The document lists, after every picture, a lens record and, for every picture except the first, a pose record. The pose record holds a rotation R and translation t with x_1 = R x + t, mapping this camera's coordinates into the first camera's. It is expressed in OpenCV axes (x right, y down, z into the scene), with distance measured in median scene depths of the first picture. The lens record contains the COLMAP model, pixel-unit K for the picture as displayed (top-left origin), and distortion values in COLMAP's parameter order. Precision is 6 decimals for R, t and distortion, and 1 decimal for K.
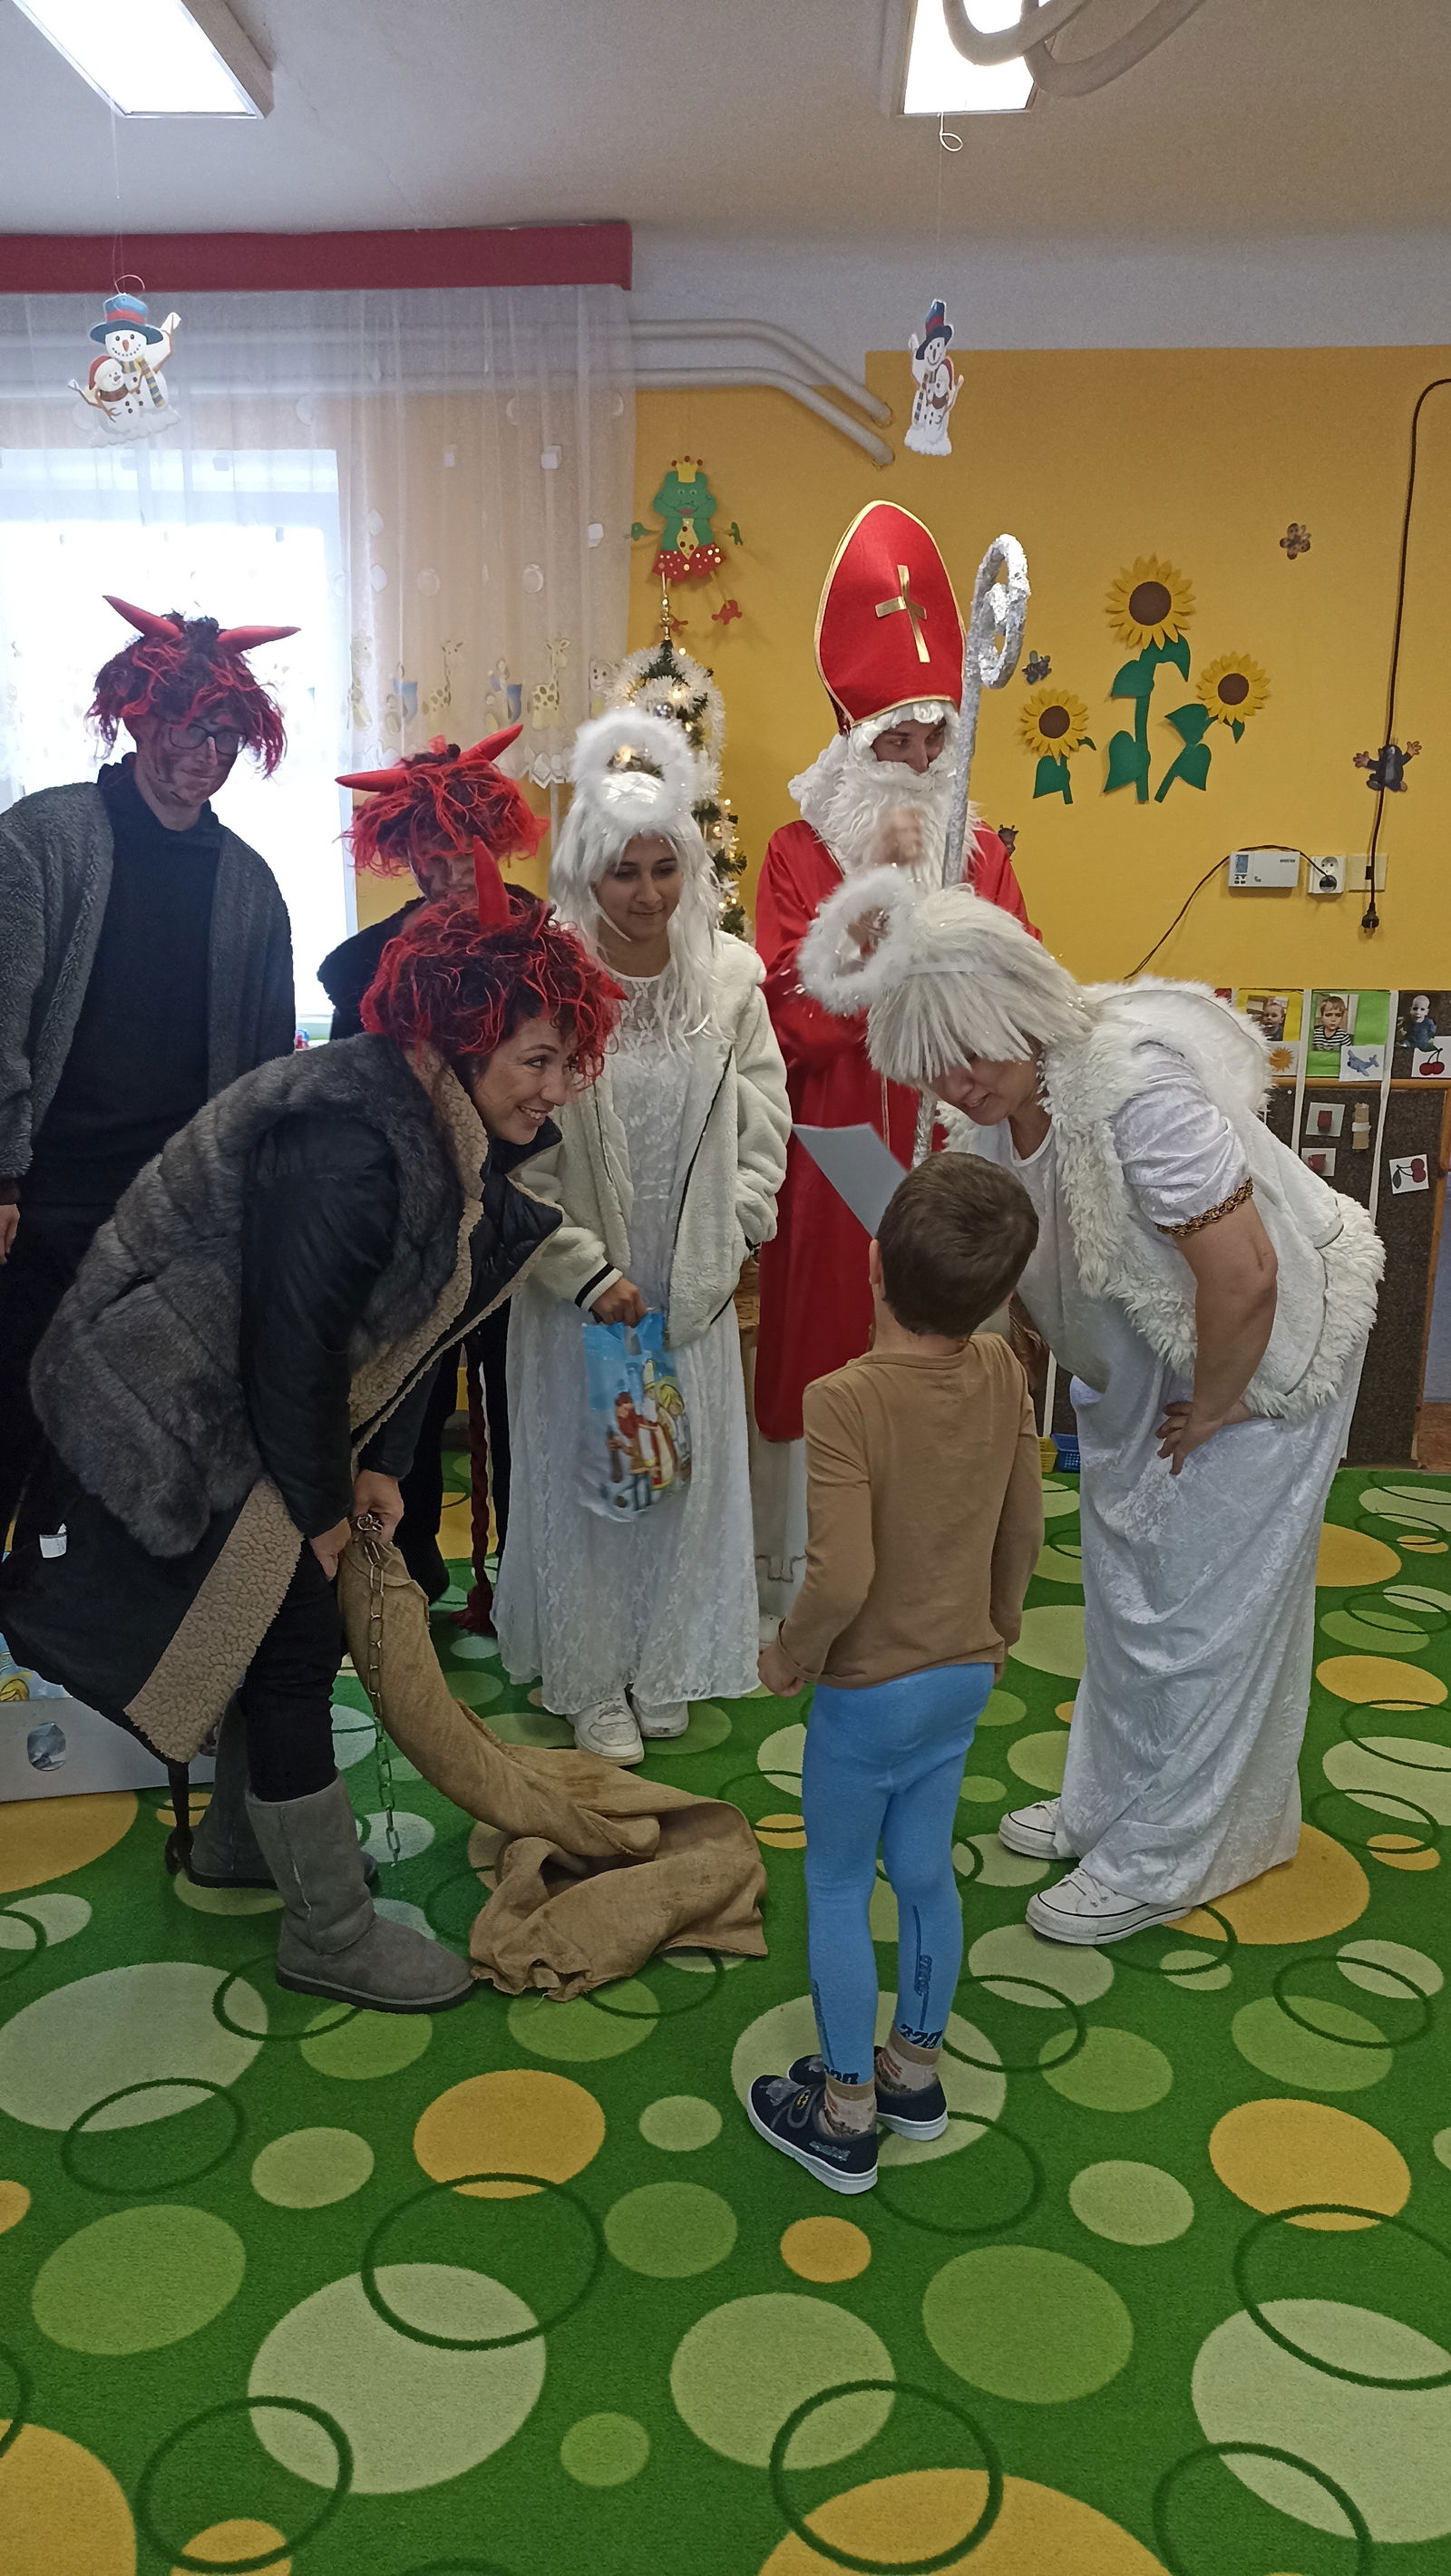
lens RADIAL K [[1892.4, 0, 719.4], [0, 1892.4, 1295.6], [0, 0, 1]] dist [0.086856, -0.099944]
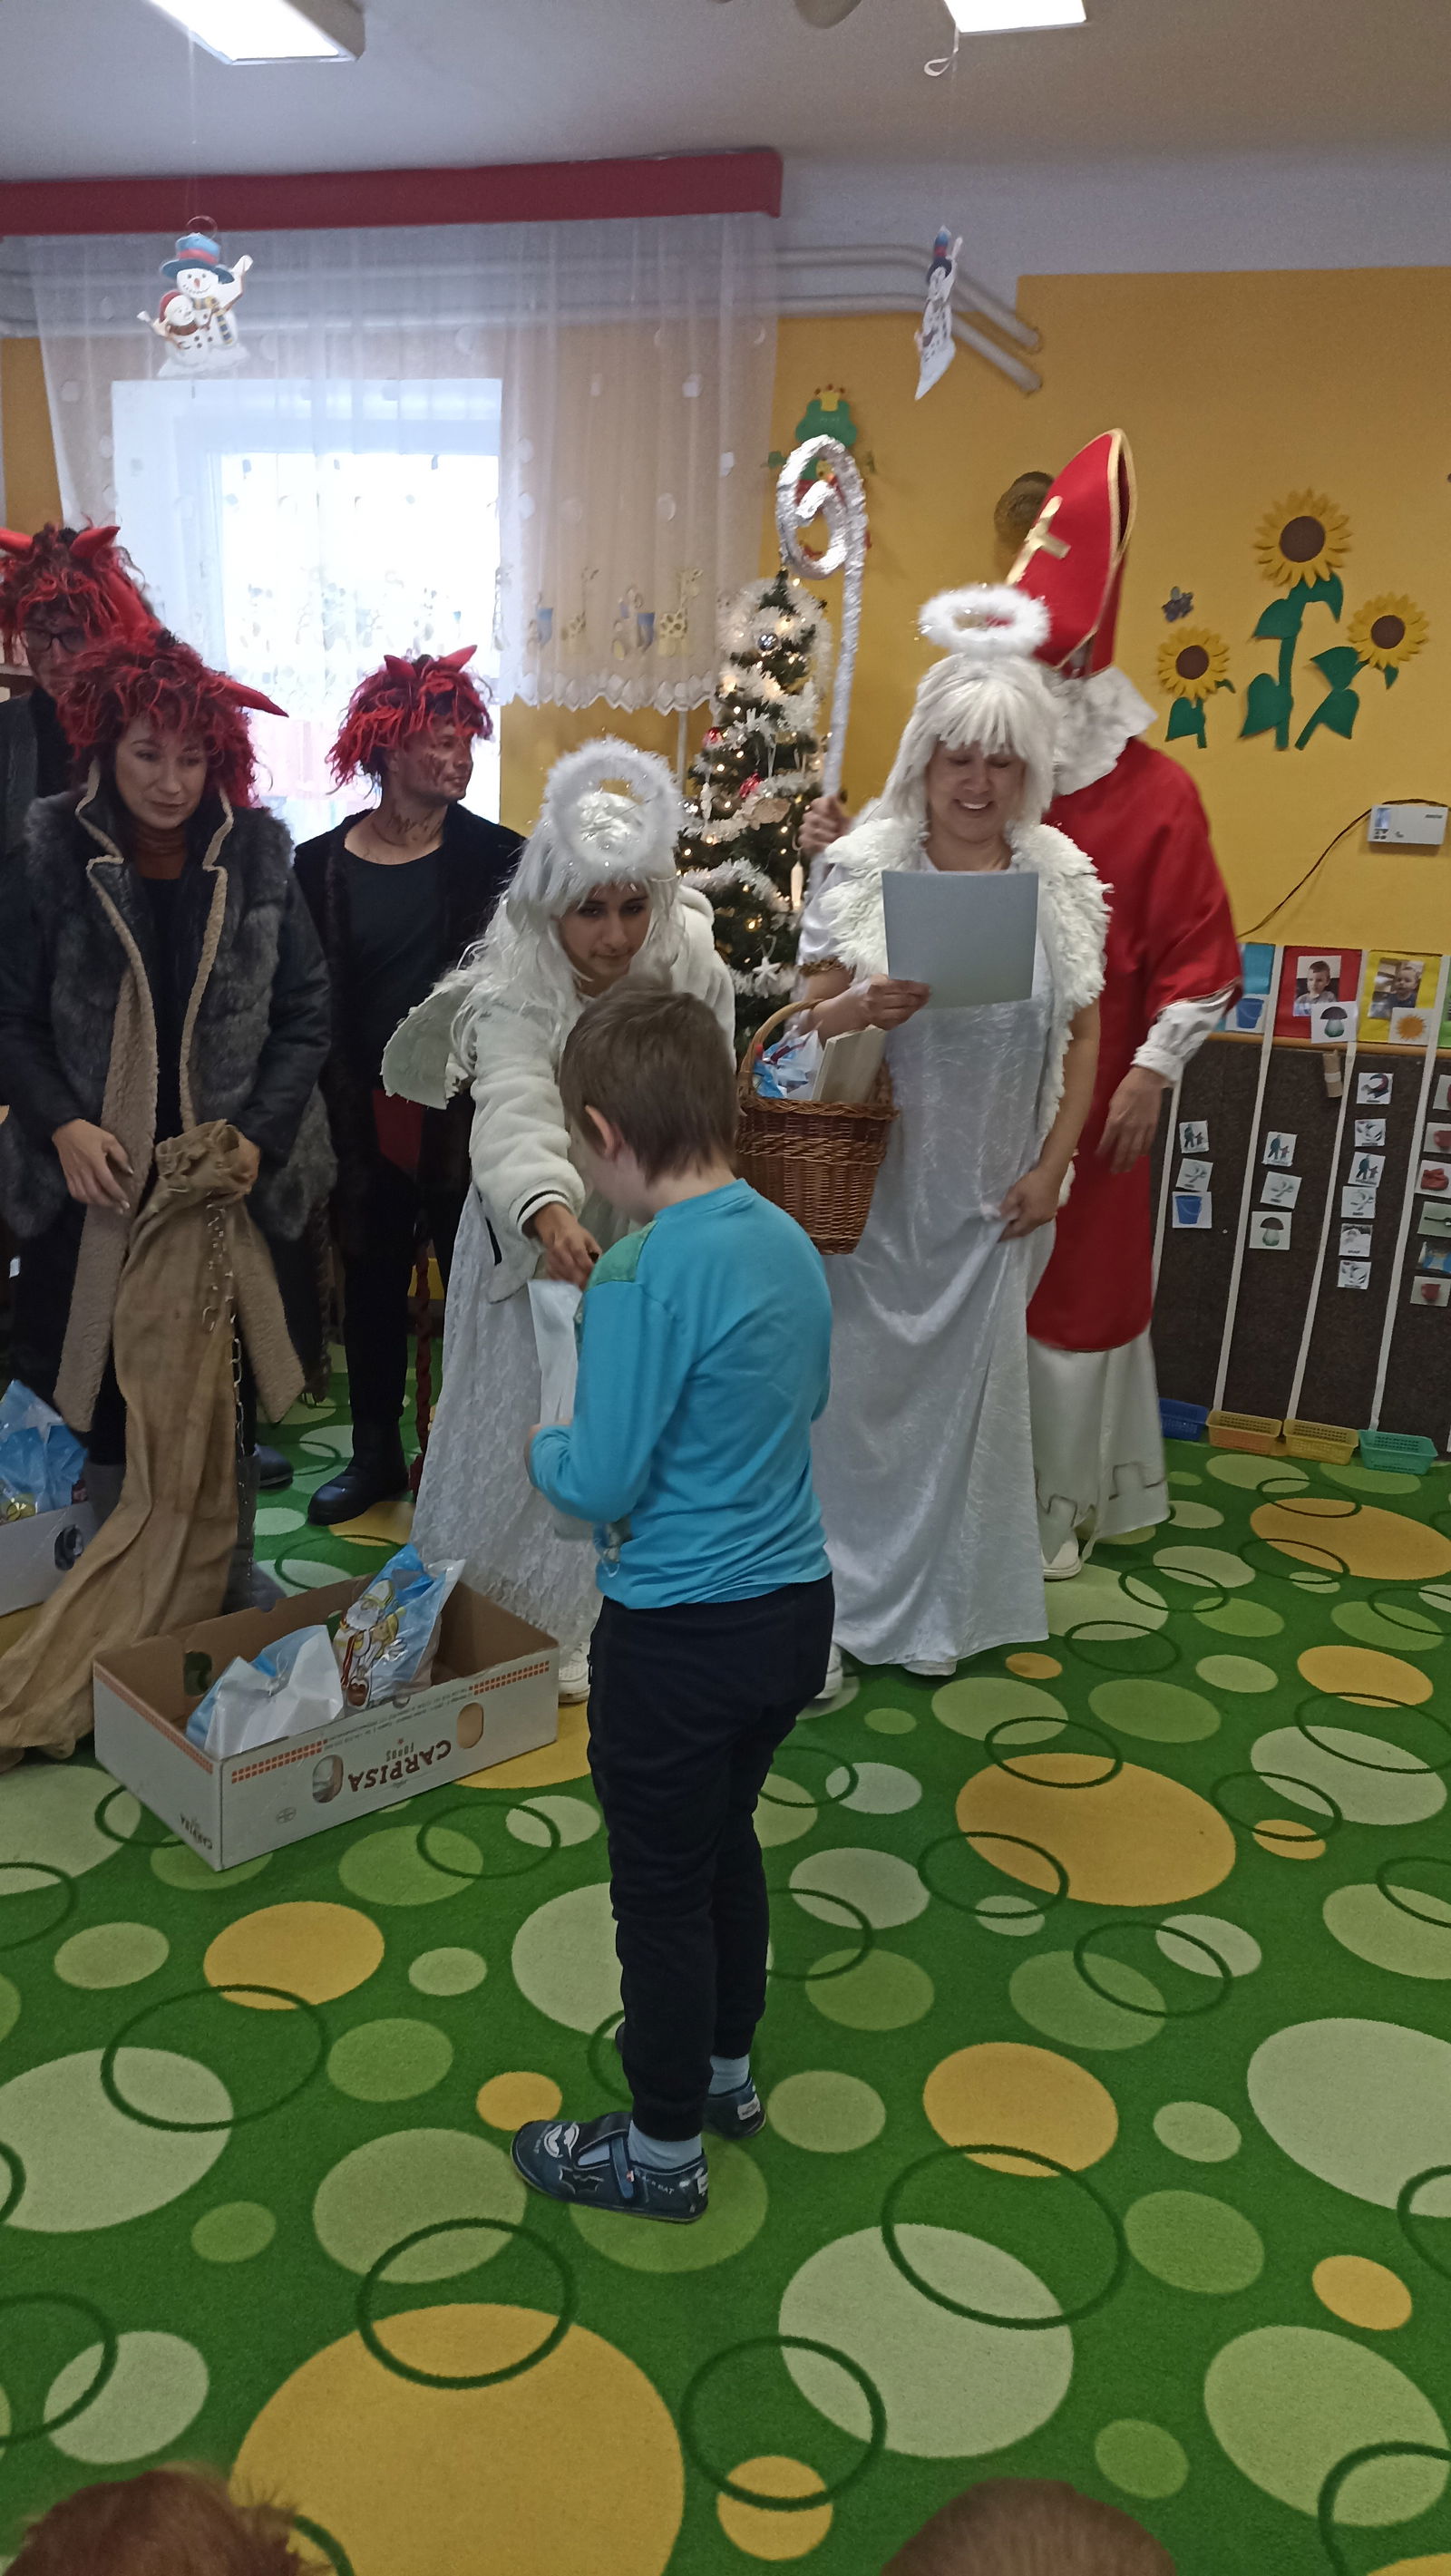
lens RADIAL K [[1892.4, 0, 722.4], [0, 1892.4, 1291.2], [0, 0, 1]] dist [0.086856, -0.099944]
pose [[0.976347, 0.092385, -0.195479, 0.172473], [-0.086137, 0.995470, 0.040242, -0.001987], [0.198311, -0.022452, 0.979882, -0.004690]]
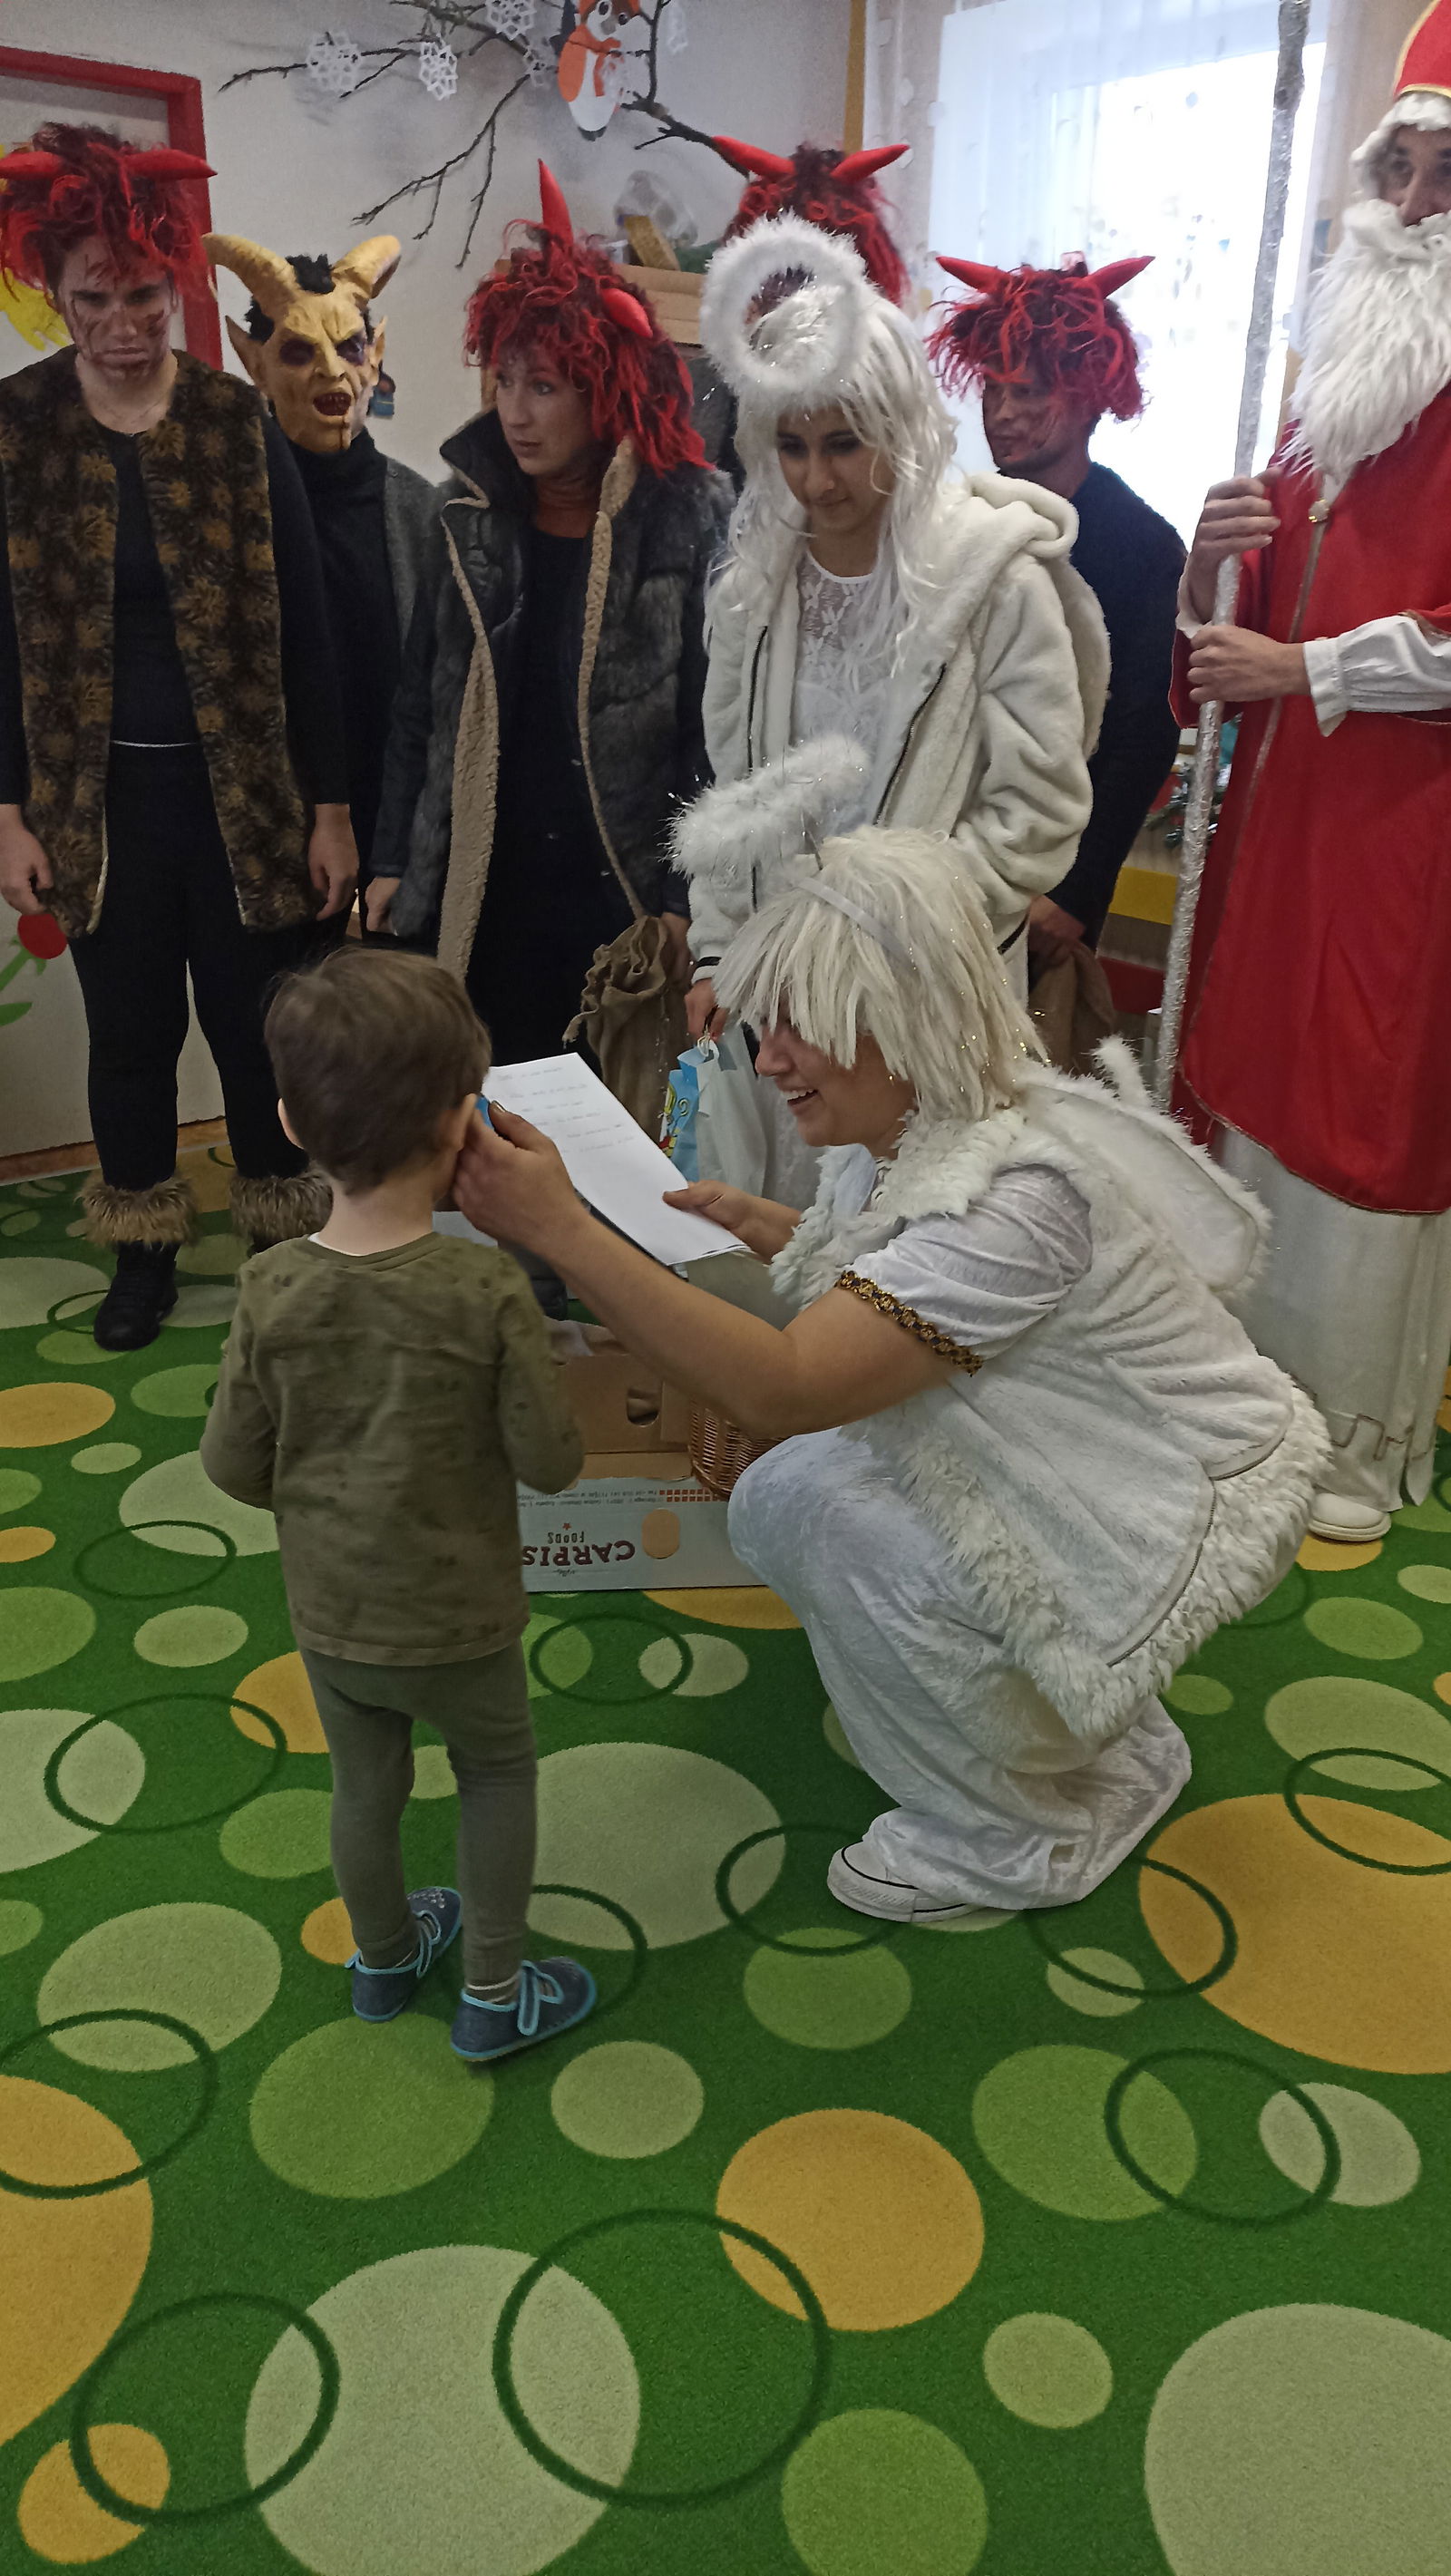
lens RADIAL K [[1892.4, 0, 718.9], [0, 1892.4, 1284.8], [0, 0, 1]] dist [0.086856, -0.099944]
pose [[0.659892, 0.294217, -0.691360, 0.373472], [-0.199120, 0.955724, 0.216664, -0.018511], [0.724495, -0.005311, 0.689259, 0.257960]]
